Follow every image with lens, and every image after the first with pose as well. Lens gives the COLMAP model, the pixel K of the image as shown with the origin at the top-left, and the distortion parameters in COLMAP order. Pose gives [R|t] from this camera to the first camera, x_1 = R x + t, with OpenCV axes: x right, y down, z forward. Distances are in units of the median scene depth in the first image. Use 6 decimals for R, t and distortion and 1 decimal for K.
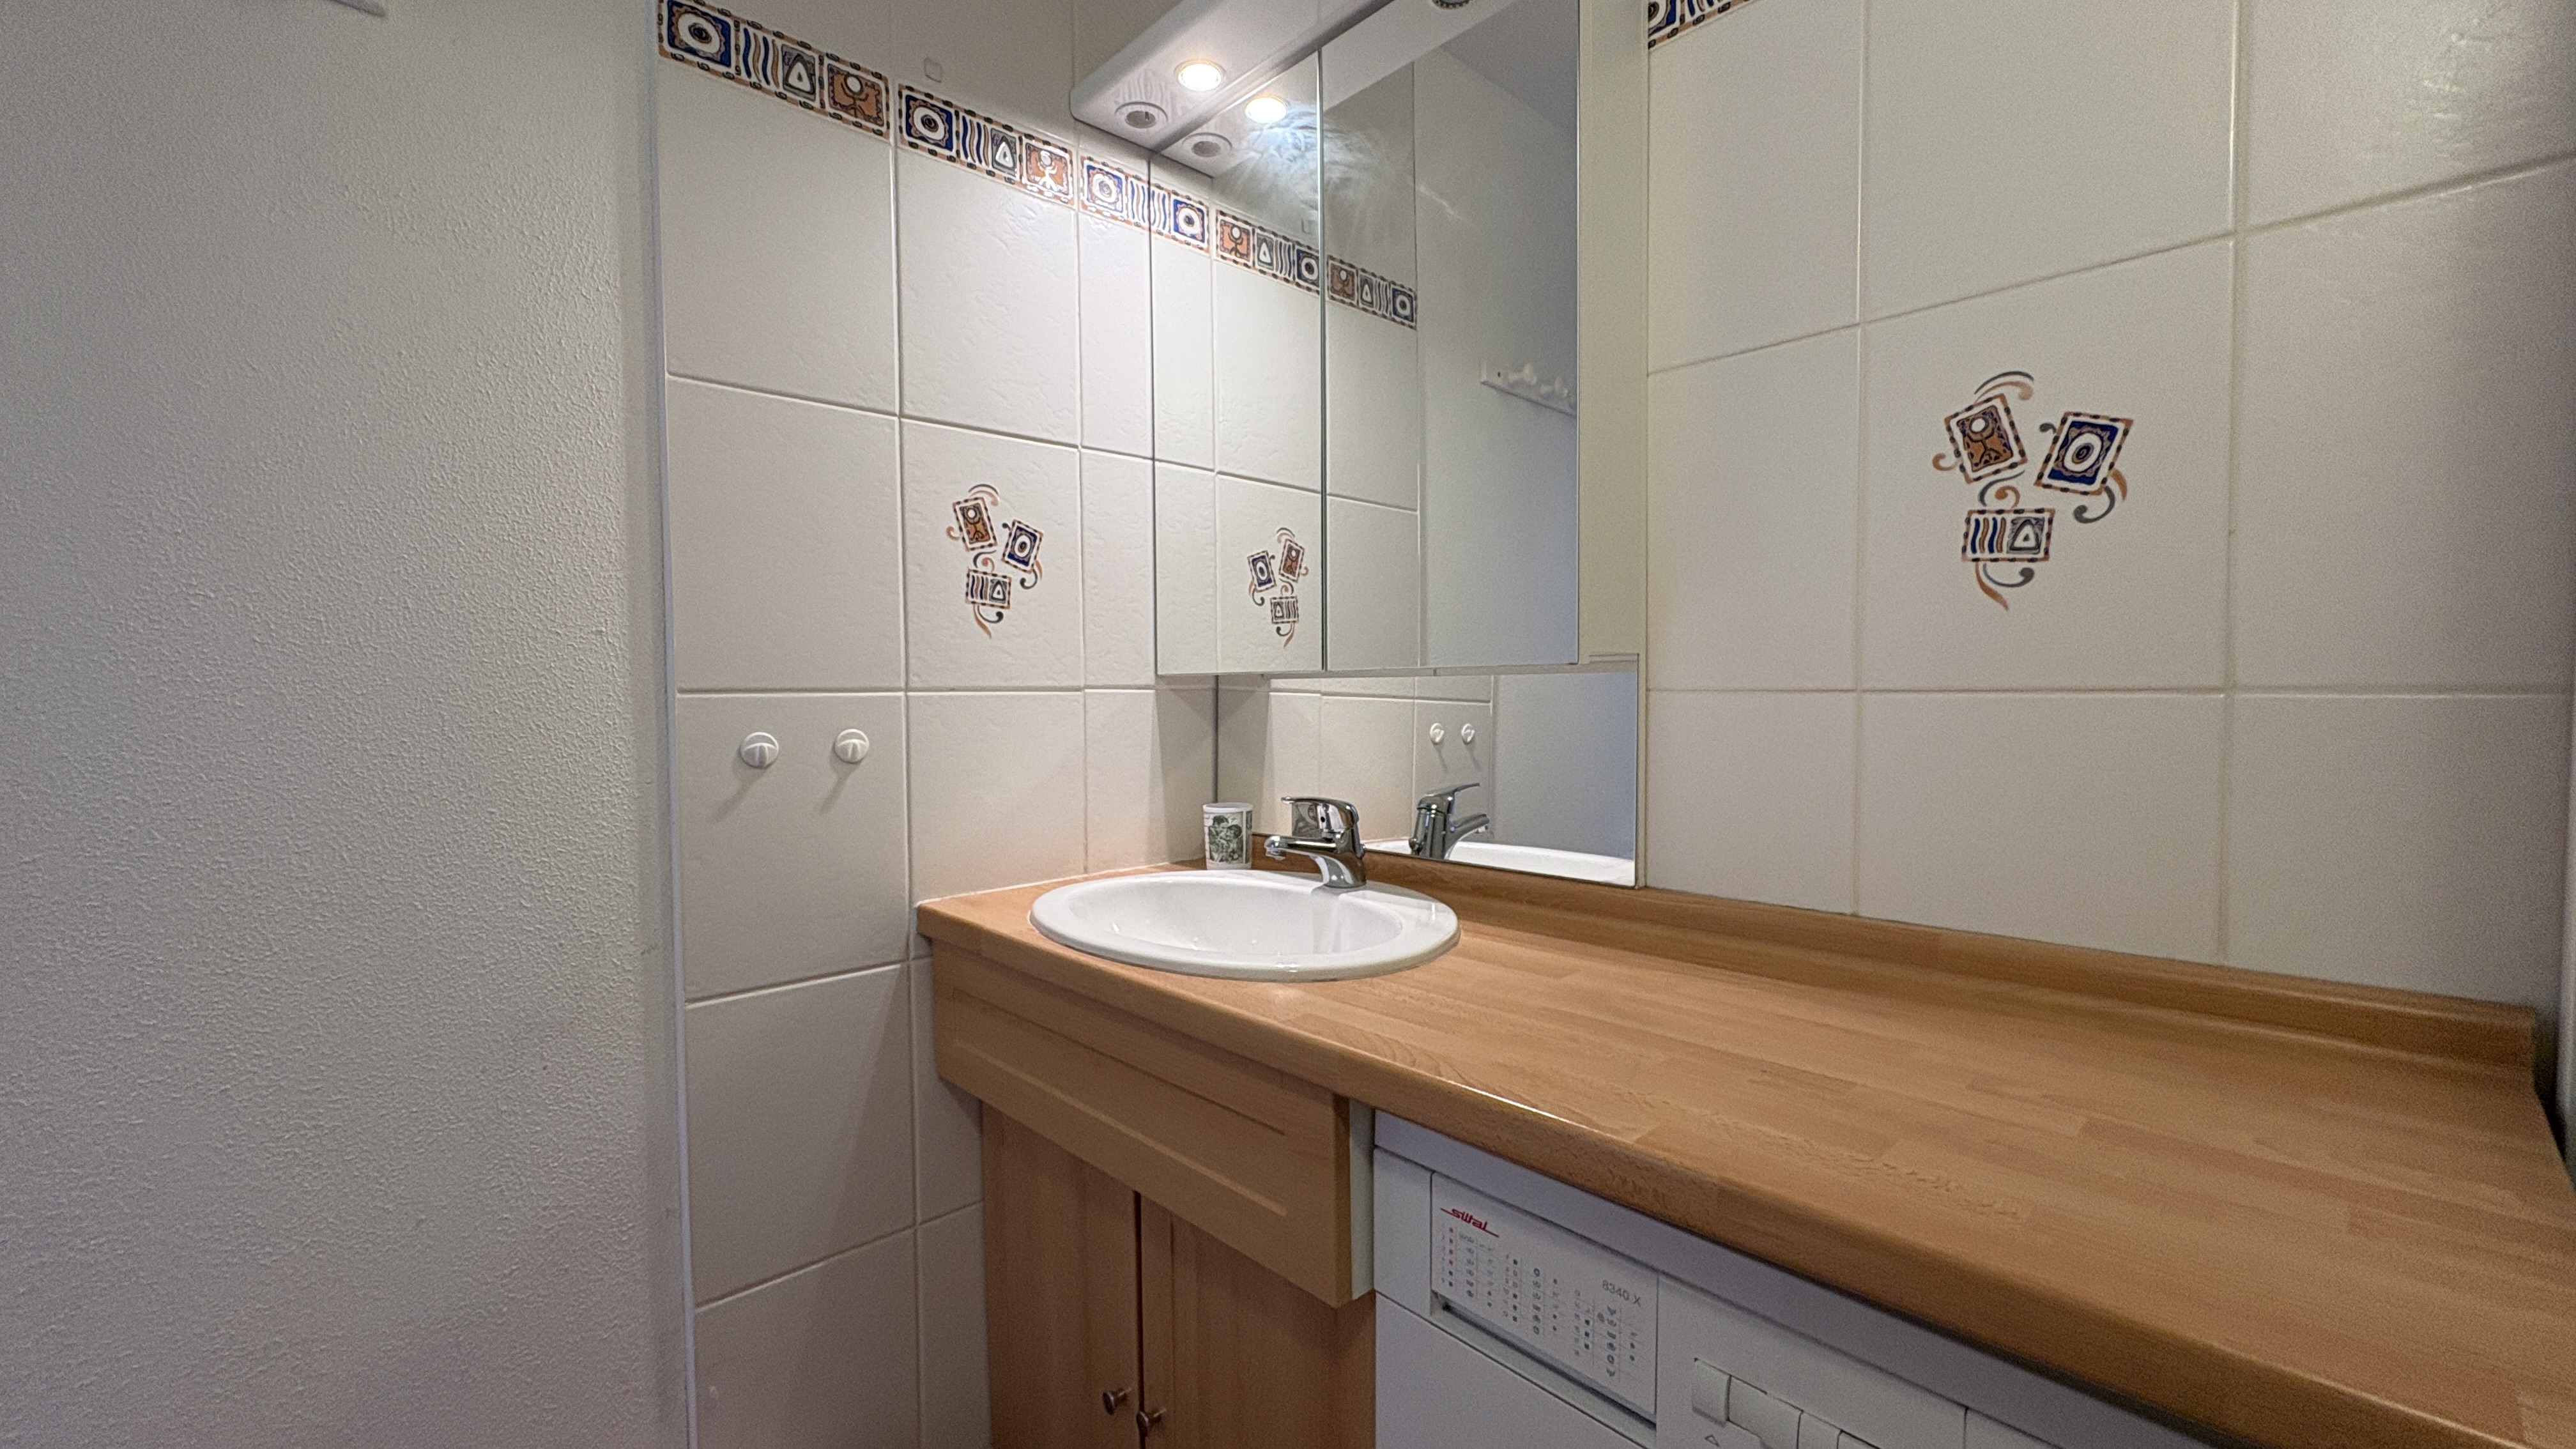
lens RADIAL K [[1025.9, 0, 1299.6], [0, 1025.9, 745.2], [0, 0, 1]] dist [0.000573, 0.000454]
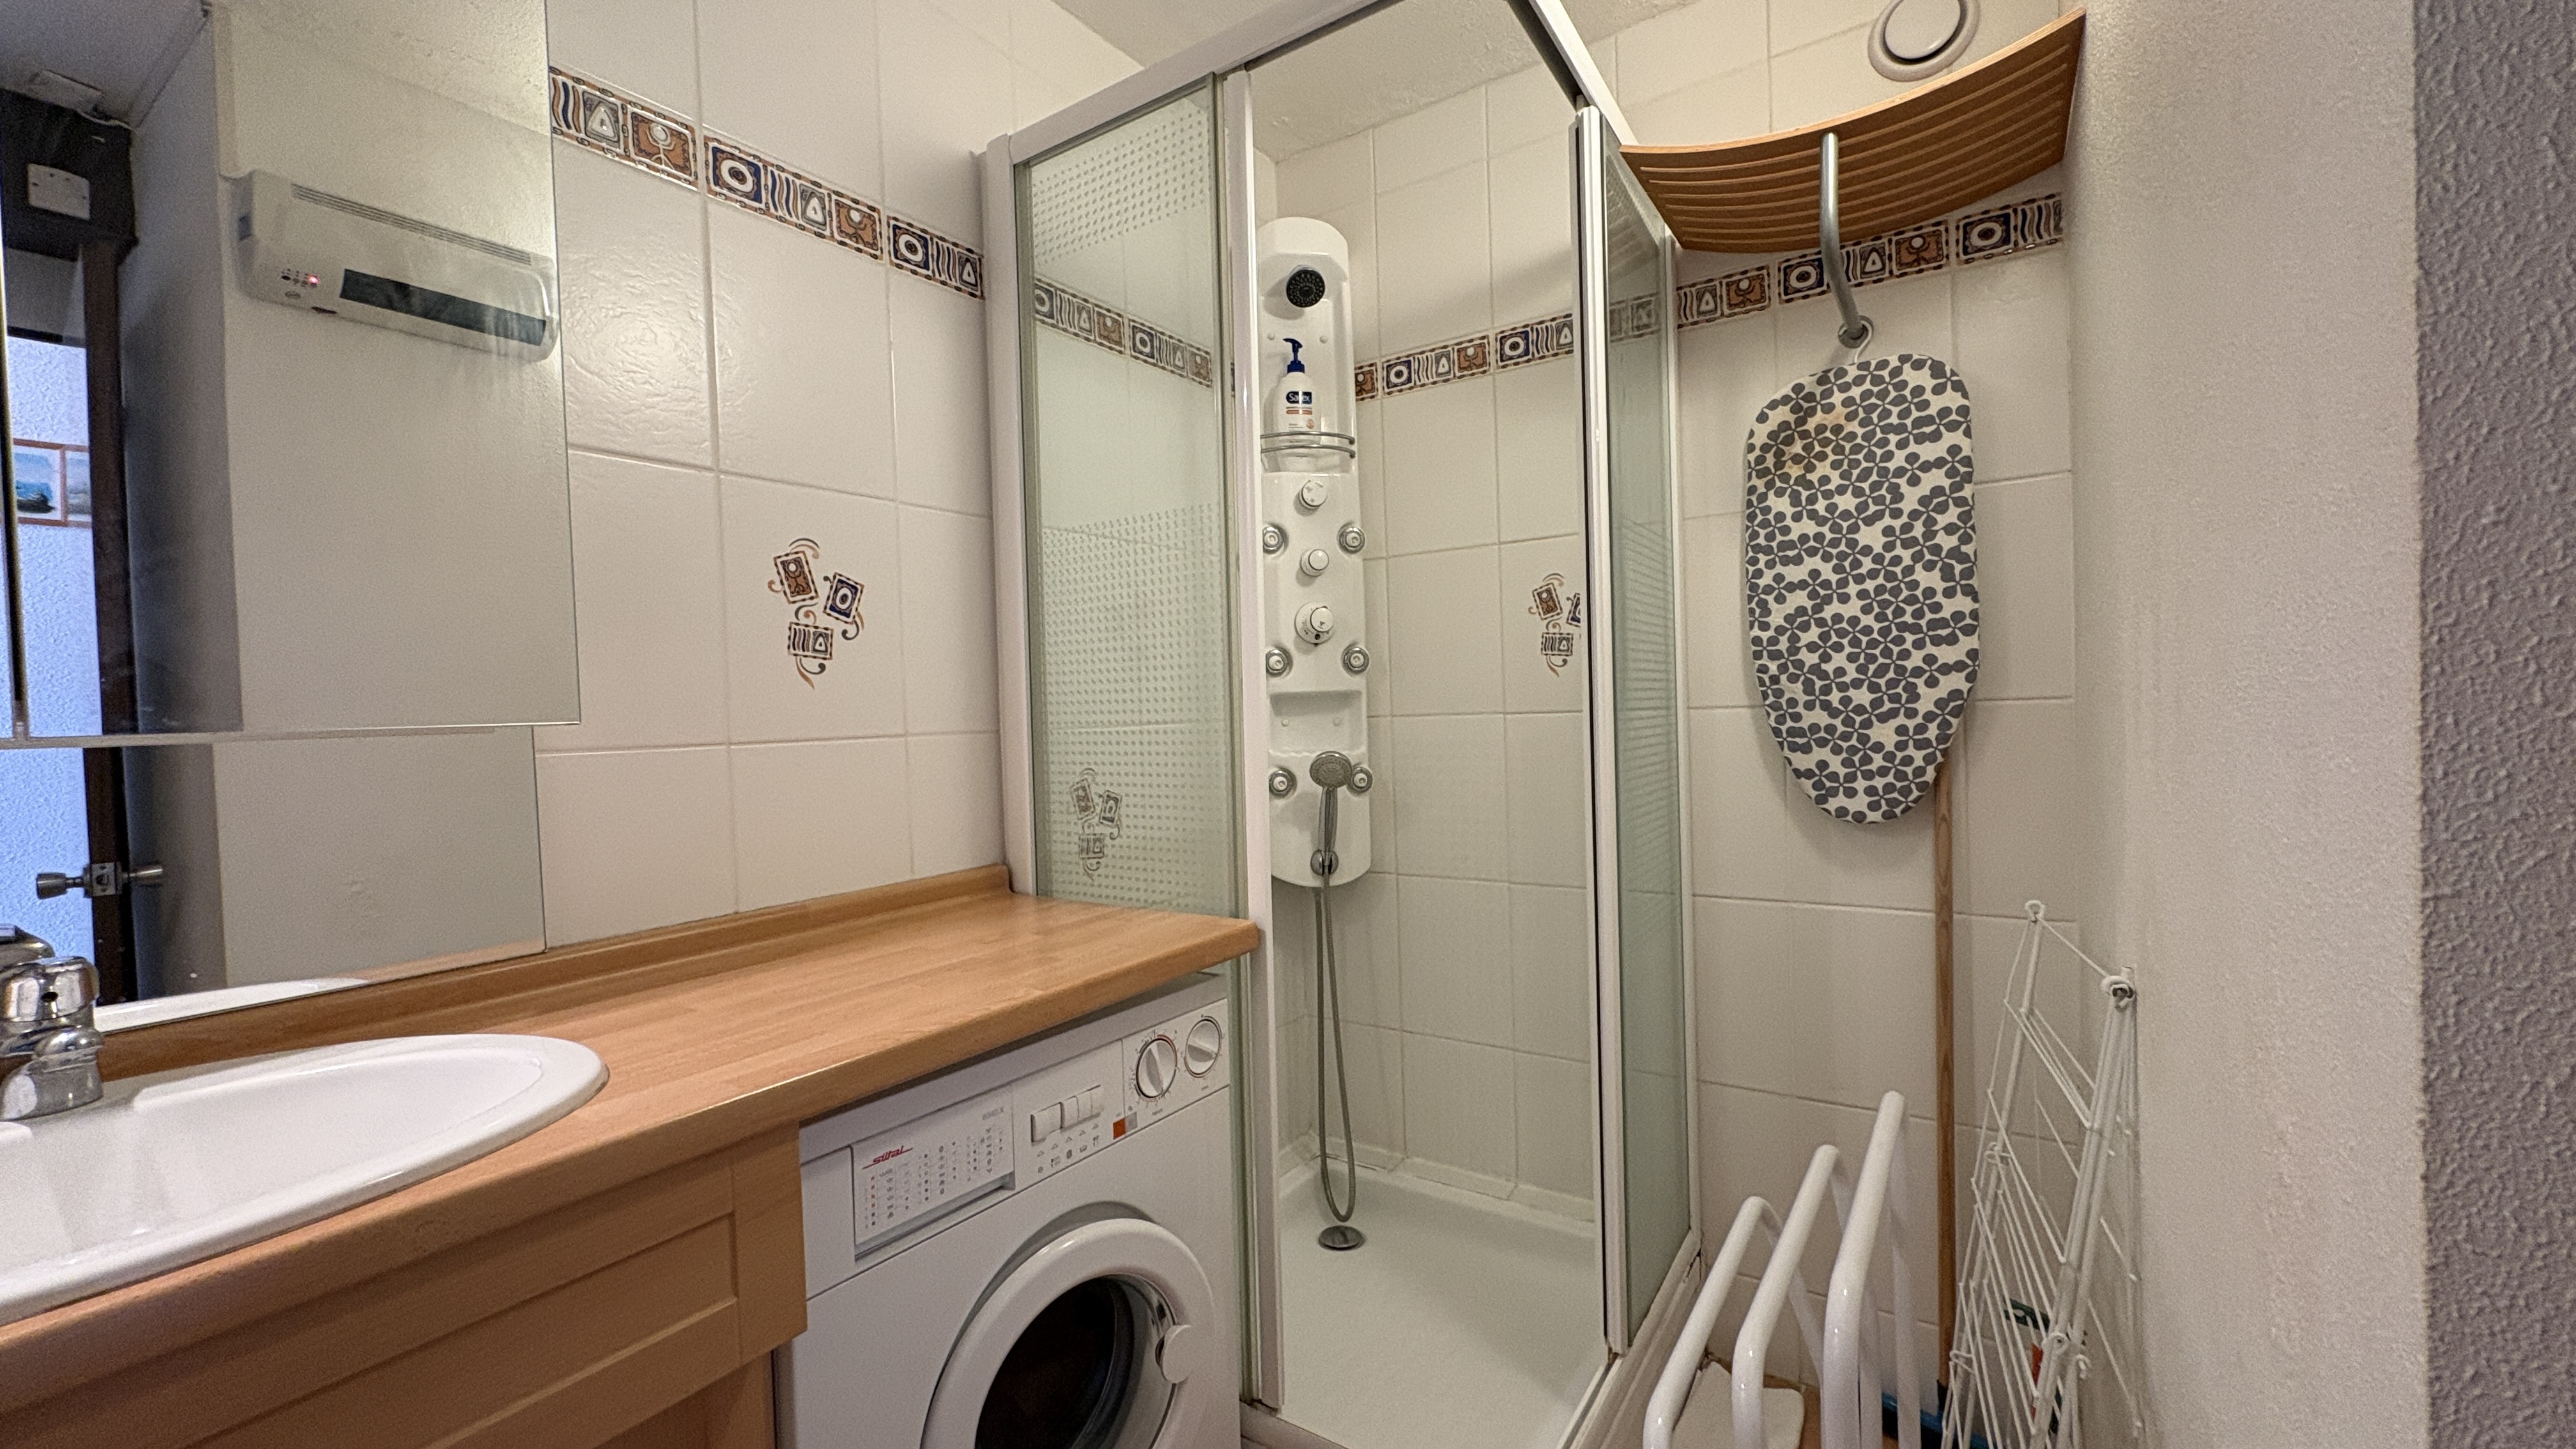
lens RADIAL K [[1025.9, 0, 1282.6], [0, 1025.9, 729.7], [0, 0, 1]] dist [0.000573, 0.000454]
pose [[-0.206287, -0.007797, 0.978460, -1.072452], [0.088284, 0.995742, 0.026547, -0.049866], [-0.974501, 0.091858, -0.204720, 0.670706]]
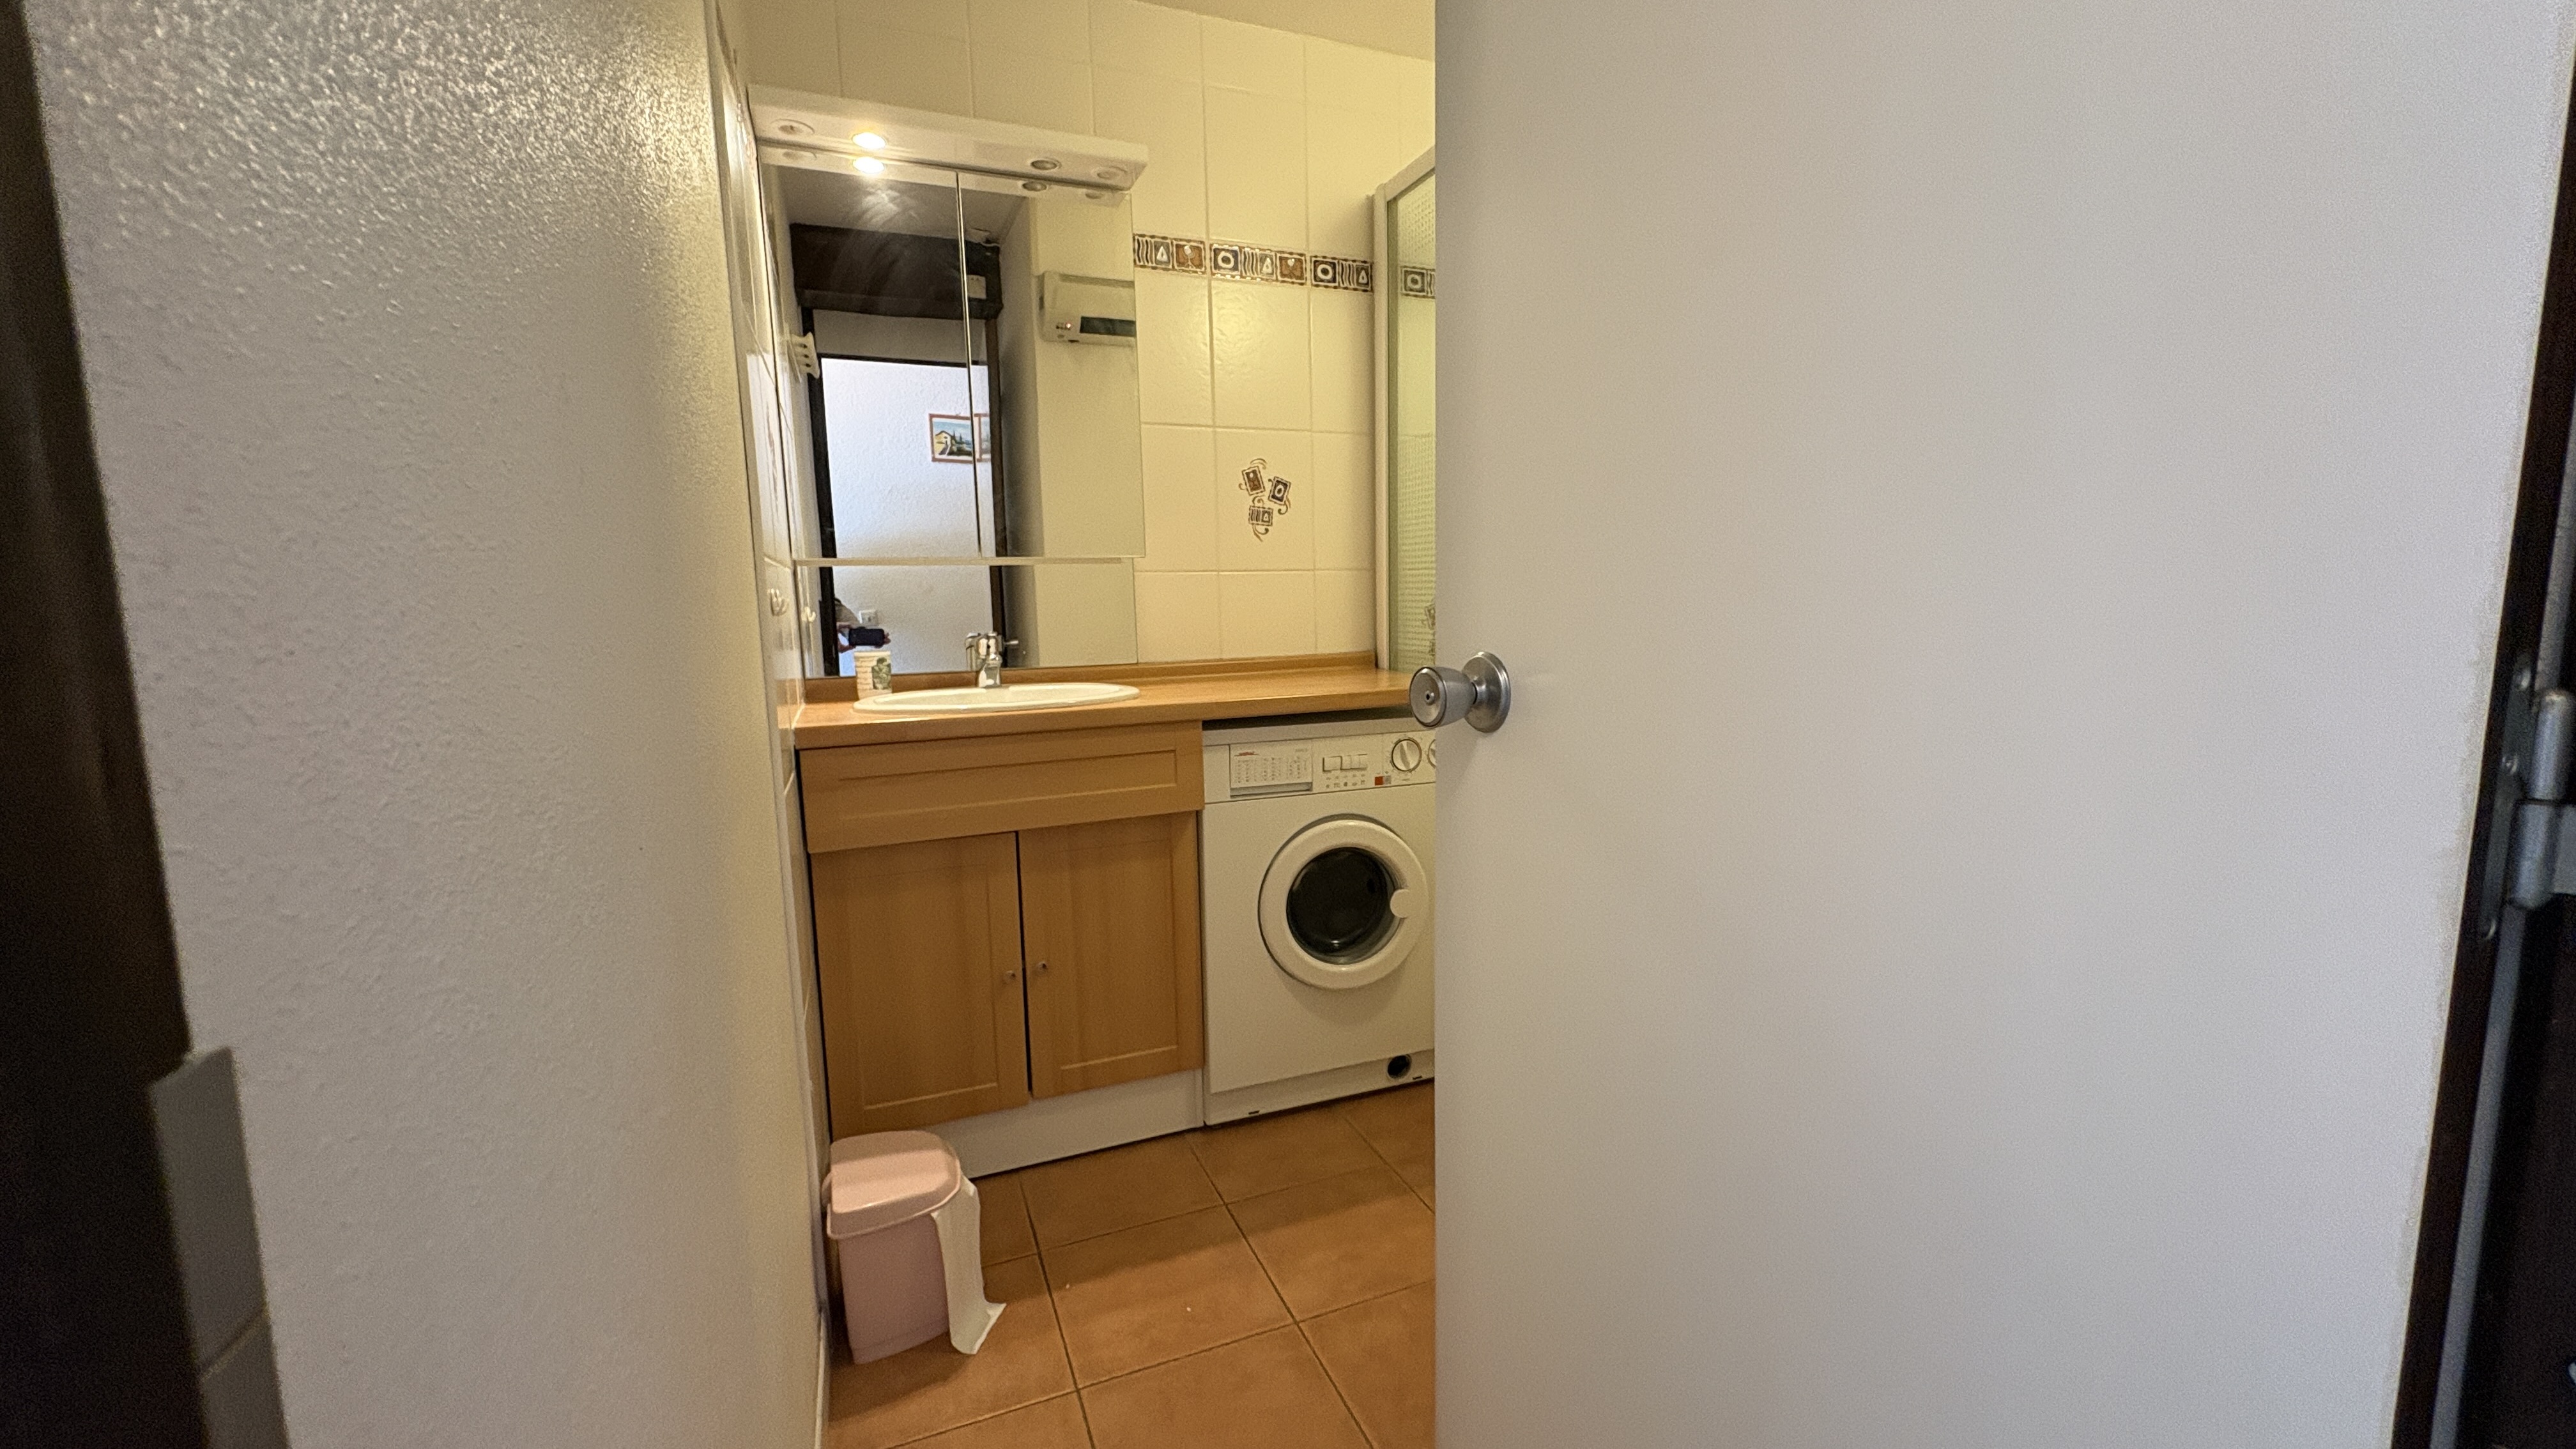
lens RADIAL K [[1025.9, 0, 1284.3], [0, 1025.9, 730.9], [0, 0, 1]] dist [0.000573, 0.000454]
pose [[0.363431, -0.124401, 0.923278, -2.158402], [0.071409, 0.991849, 0.105531, 0.101701], [-0.928880, 0.027577, 0.369352, -0.116327]]
